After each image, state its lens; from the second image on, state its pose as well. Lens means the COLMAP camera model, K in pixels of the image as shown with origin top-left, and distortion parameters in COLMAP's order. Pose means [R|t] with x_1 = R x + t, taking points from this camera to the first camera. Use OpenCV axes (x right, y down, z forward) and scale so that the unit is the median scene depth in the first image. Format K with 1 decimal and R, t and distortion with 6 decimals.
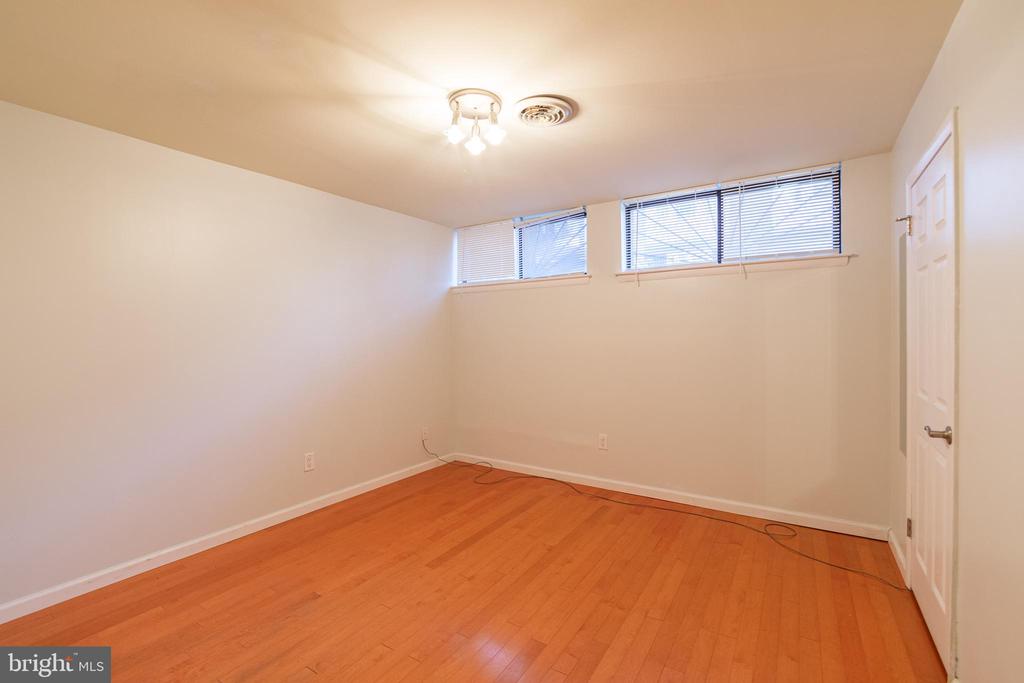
lens RADIAL K [[433.3, 0, 512.0], [0, 433.3, 341.5], [0, 0, 1]] dist [-0.001130, -0.000213]
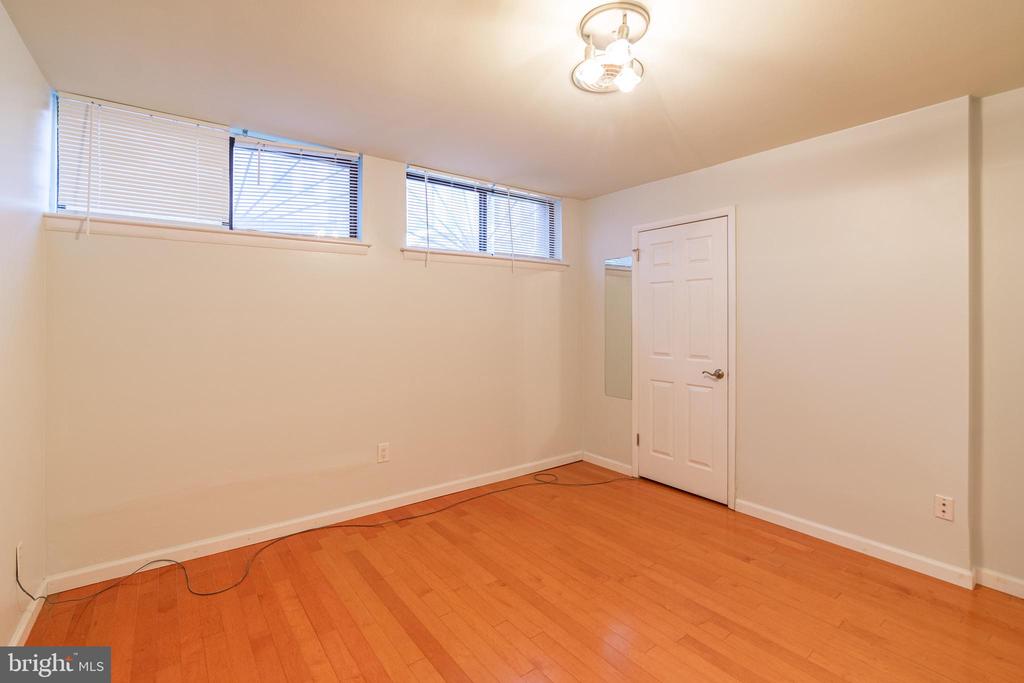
lens RADIAL K [[462.7, 0, 482.1], [0, 462.7, 323.1], [0, 0, 1]] dist [-0.001191, -0.000394]
pose [[0.373413, -0.000095, 0.927665, -0.612715], [0.011510, 0.999923, -0.004531, -0.006151], [-0.927594, 0.012369, 0.373386, 0.589102]]
